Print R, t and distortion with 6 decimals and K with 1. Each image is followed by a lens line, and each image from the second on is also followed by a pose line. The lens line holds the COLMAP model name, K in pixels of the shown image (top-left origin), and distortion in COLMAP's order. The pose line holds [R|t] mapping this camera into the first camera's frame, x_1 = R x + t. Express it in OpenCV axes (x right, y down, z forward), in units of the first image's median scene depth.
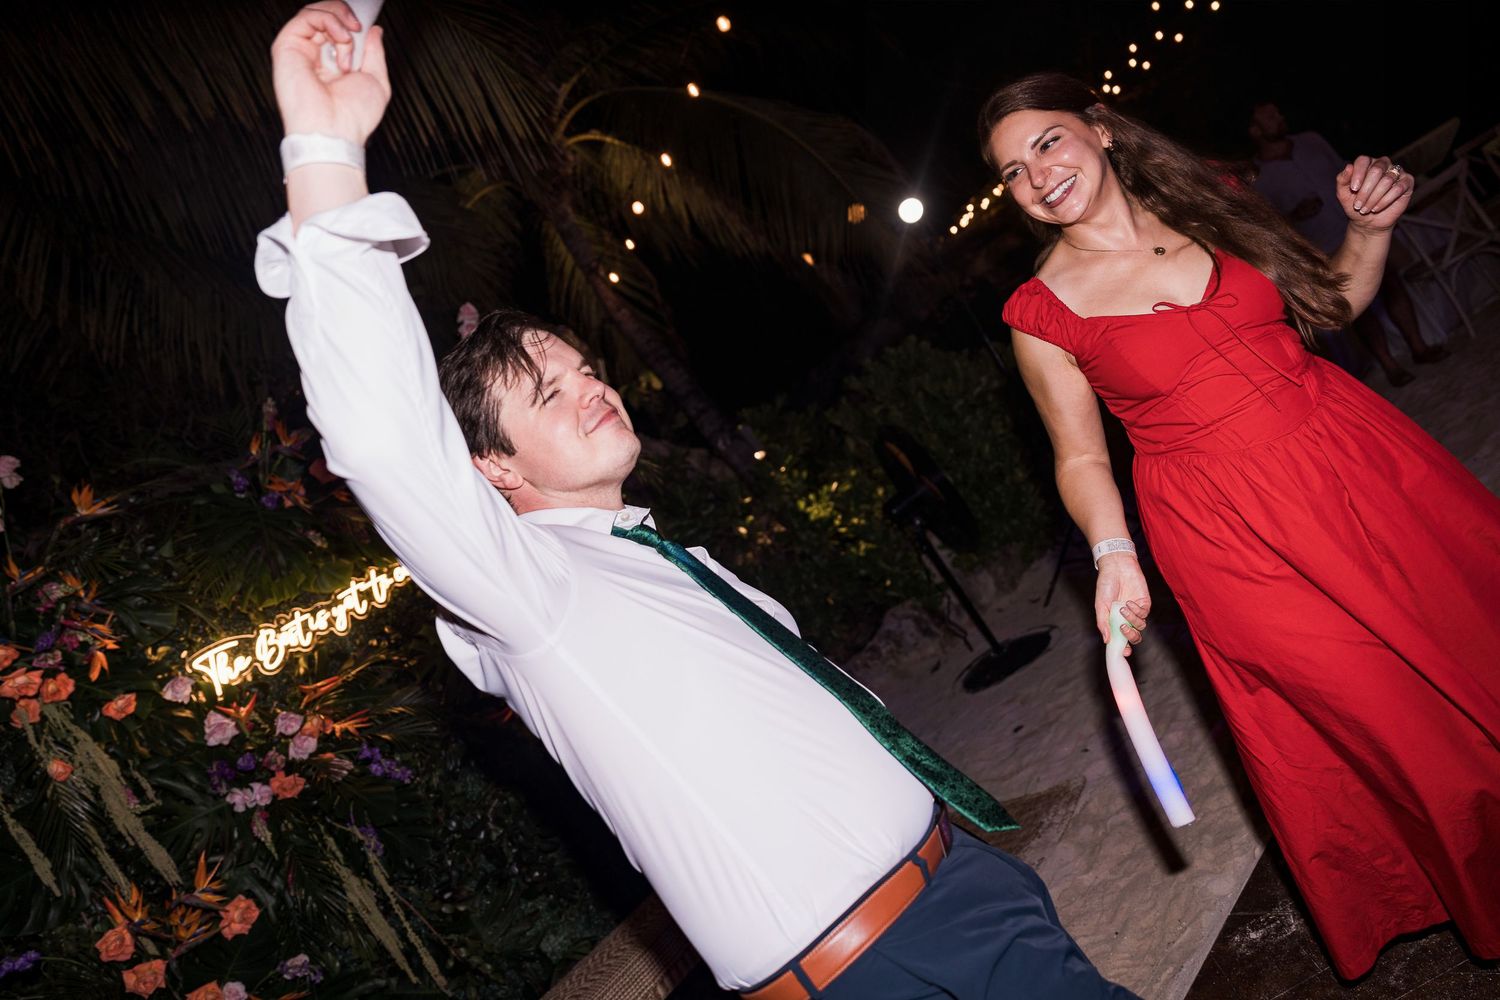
lens RADIAL K [[1004.4, 0, 745.0], [0, 1004.4, 496.1], [0, 0, 1]] dist [-0.013566, 0.009737]
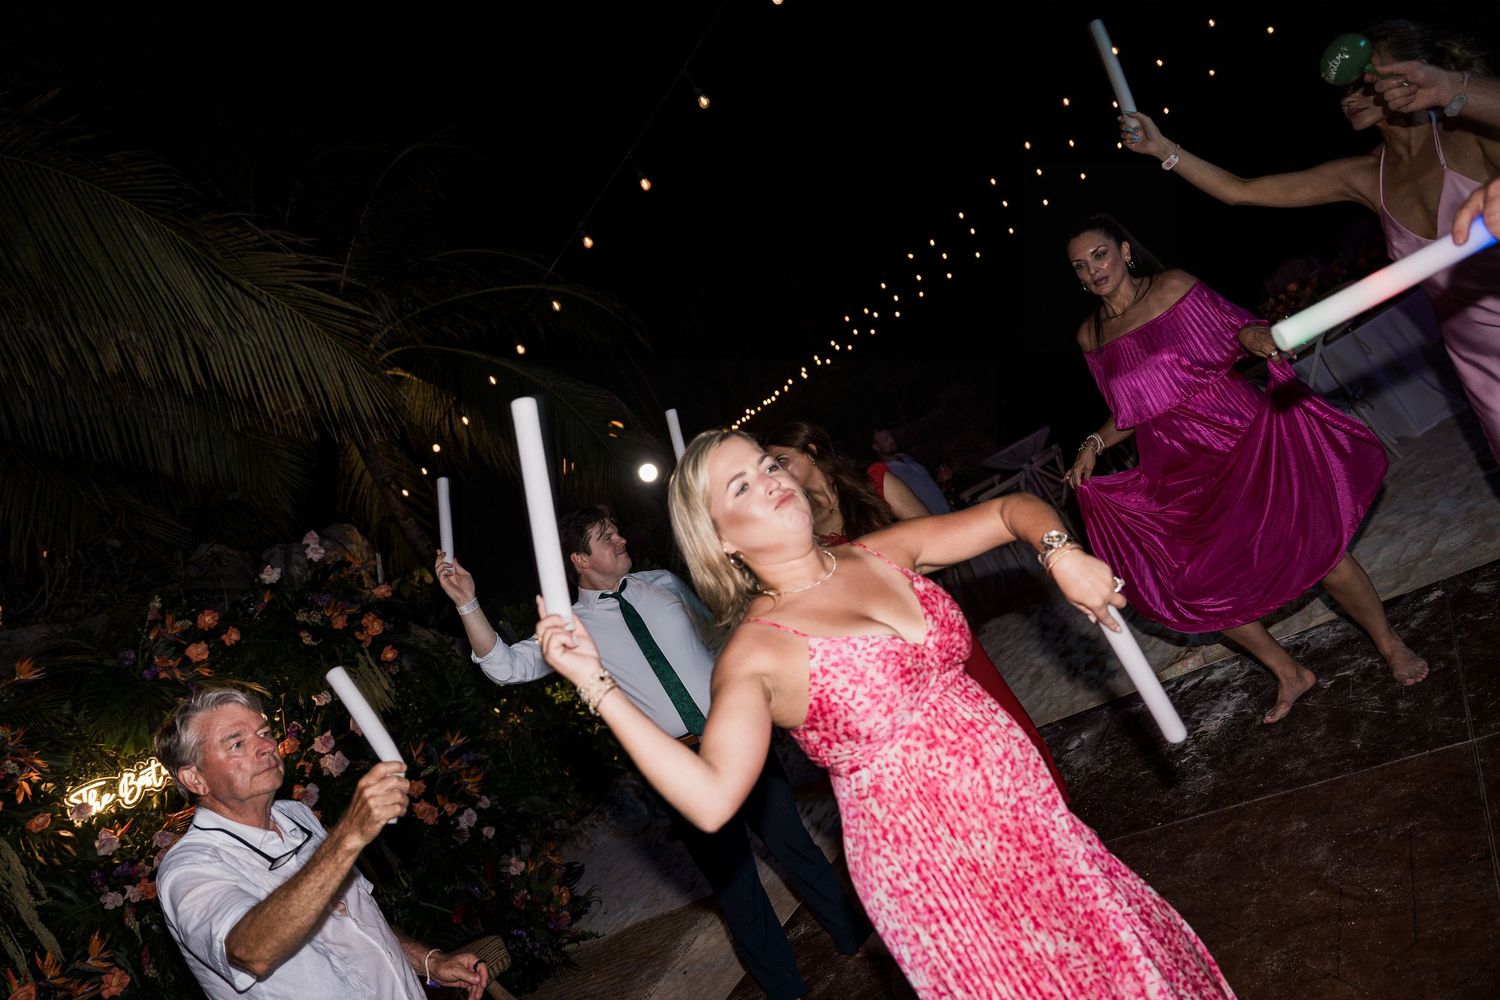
lens RADIAL K [[1004.4, 0, 750.7], [0, 1004.4, 493.4], [0, 0, 1]] dist [-0.013566, 0.009737]
pose [[0.966648, 0.083634, 0.242070, -0.039042], [-0.037149, 0.980970, -0.190574, -0.005323], [-0.253402, 0.175226, 0.951359, -0.476433]]
